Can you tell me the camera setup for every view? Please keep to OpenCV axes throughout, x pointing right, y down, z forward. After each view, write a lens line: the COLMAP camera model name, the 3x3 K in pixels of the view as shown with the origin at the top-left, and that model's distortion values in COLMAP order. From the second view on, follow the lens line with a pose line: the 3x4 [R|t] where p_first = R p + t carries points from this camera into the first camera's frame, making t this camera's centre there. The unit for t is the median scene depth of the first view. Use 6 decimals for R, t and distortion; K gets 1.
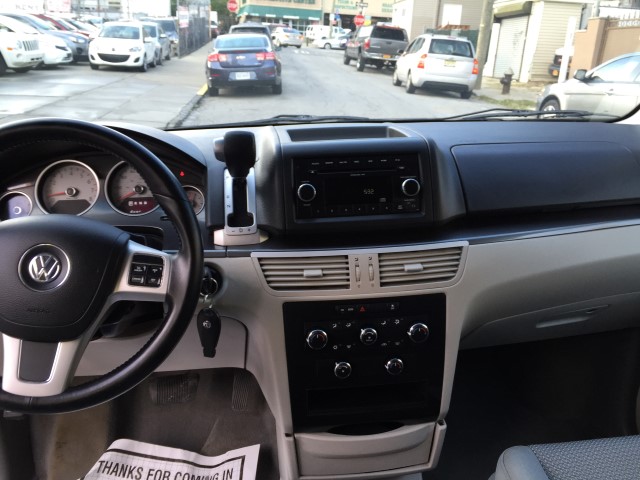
lens RADIAL K [[554.0, 0, 320.0], [0, 554.0, 240.0], [0, 0, 1]] dist [0.093860, -0.157483]
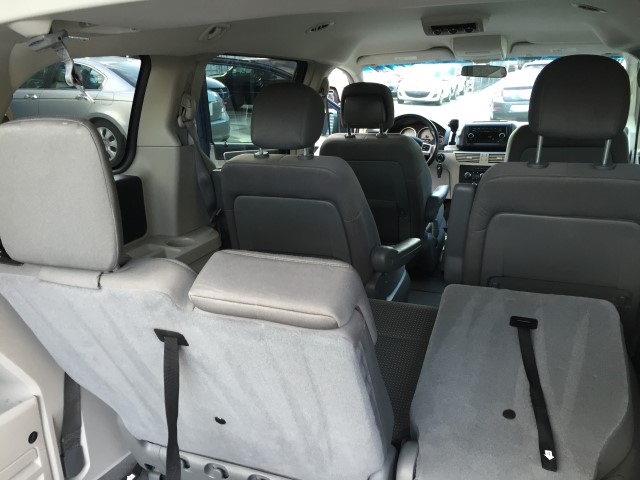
lens RADIAL K [[554.0, 0, 320.0], [0, 554.0, 240.0], [0, 0, 1]] dist [0.093860, -0.157483]
pose [[0.878053, 0.118107, -0.463761, 0.845022], [-0.143863, 0.989387, -0.020411, 0.770032], [0.456429, 0.084639, 0.885725, -2.519934]]
